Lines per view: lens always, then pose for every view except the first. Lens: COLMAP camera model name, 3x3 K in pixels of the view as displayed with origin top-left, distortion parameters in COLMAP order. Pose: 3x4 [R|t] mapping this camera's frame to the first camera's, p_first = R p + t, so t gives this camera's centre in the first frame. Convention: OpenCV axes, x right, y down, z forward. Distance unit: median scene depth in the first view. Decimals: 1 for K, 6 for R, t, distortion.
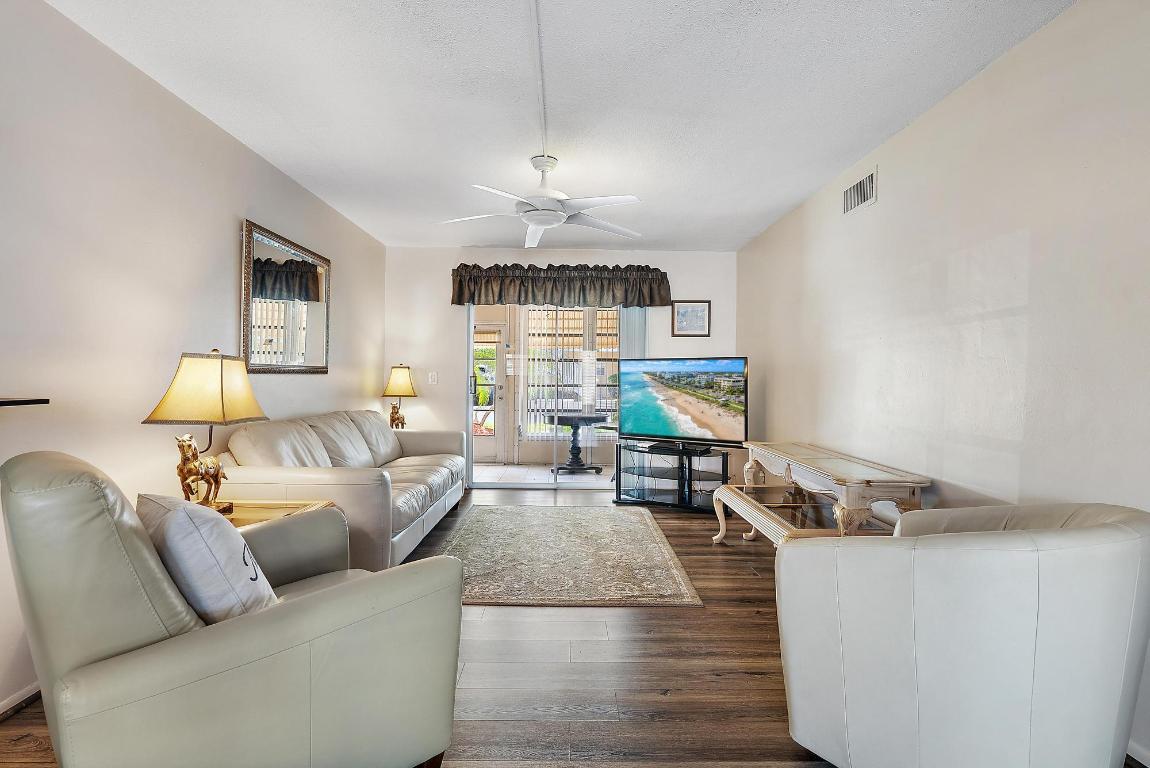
lens RADIAL K [[570.6, 0, 574.0], [0, 570.6, 379.0], [0, 0, 1]] dist [-0.000262, -0.000010]
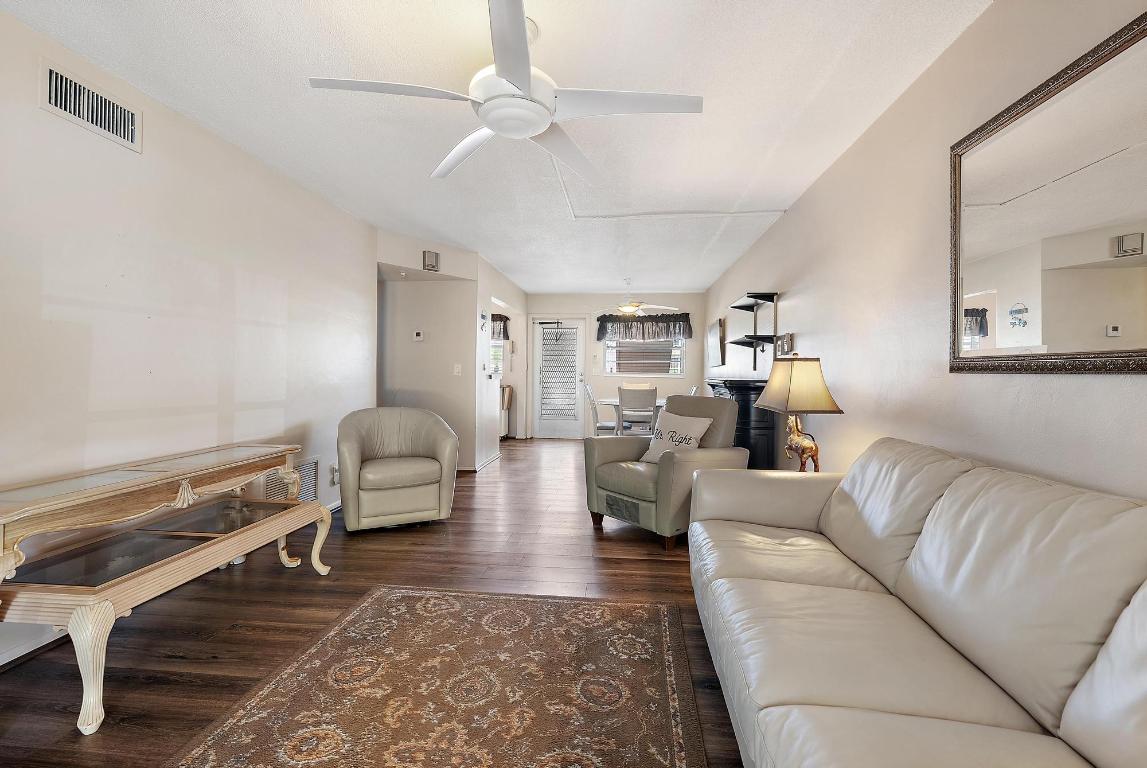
lens RADIAL K [[490.9, 0, 574.1], [0, 490.9, 375.9], [0, 0, 1]] dist [0.001363, 0.000035]
pose [[-0.994088, -0.019362, 0.106841, -0.191455], [-0.018230, 0.999767, 0.011565, -0.004575], [-0.107040, 0.009549, -0.994209, 1.594769]]
